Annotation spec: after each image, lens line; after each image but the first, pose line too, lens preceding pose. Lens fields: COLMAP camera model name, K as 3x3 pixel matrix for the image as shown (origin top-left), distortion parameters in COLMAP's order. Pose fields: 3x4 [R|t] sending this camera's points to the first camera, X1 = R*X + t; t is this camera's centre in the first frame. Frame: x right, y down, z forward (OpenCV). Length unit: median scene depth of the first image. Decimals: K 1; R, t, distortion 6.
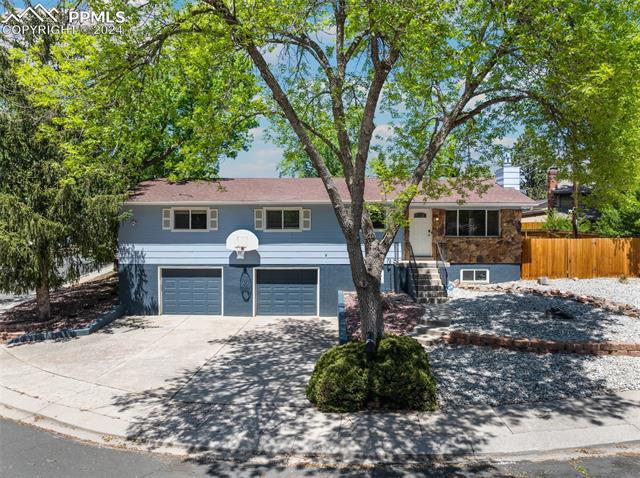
lens RADIAL K [[452.8, 0, 311.1], [0, 452.8, 238.6], [0, 0, 1]] dist [-0.067475, 0.044005]
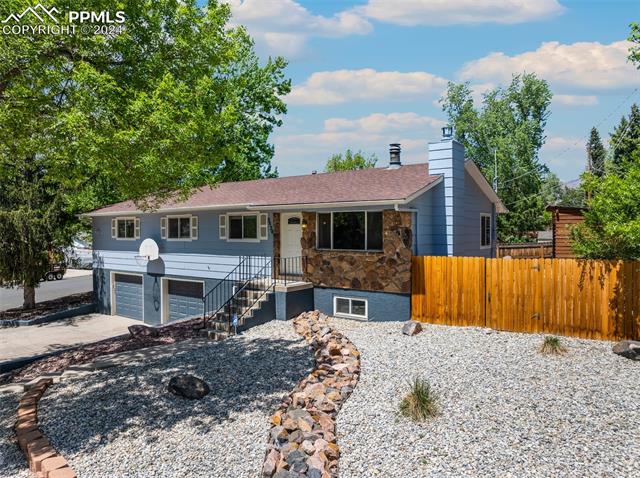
lens RADIAL K [[452.8, 0, 311.1], [0, 452.8, 238.6], [0, 0, 1]] dist [-0.067475, 0.044005]
pose [[0.820153, 0.005945, -0.572113, 0.852169], [-0.004501, 0.999982, 0.003939, -0.030144], [0.572127, -0.000656, 0.820165, 0.472714]]
